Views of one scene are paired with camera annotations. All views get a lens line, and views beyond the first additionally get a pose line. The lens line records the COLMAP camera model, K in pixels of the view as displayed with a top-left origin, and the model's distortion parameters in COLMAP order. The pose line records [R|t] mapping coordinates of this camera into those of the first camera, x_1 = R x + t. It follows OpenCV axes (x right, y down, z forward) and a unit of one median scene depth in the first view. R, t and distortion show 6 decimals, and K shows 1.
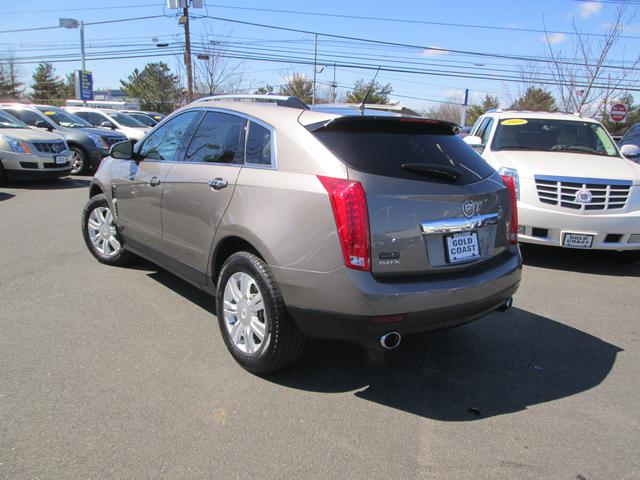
lens RADIAL K [[512.4, 0, 320.0], [0, 512.4, 240.0], [0, 0, 1]] dist [-0.052660, -0.000757]
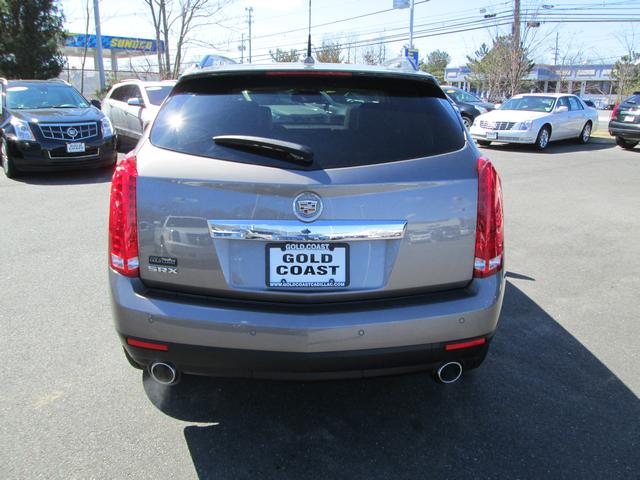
lens RADIAL K [[512.4, 0, 320.0], [0, 512.4, 240.0], [0, 0, 1]] dist [-0.052660, -0.000757]
pose [[0.797423, 0.126029, -0.590113, 0.657200], [-0.099120, 0.992020, 0.077923, -0.069561], [0.595225, -0.003645, 0.803551, 0.480942]]
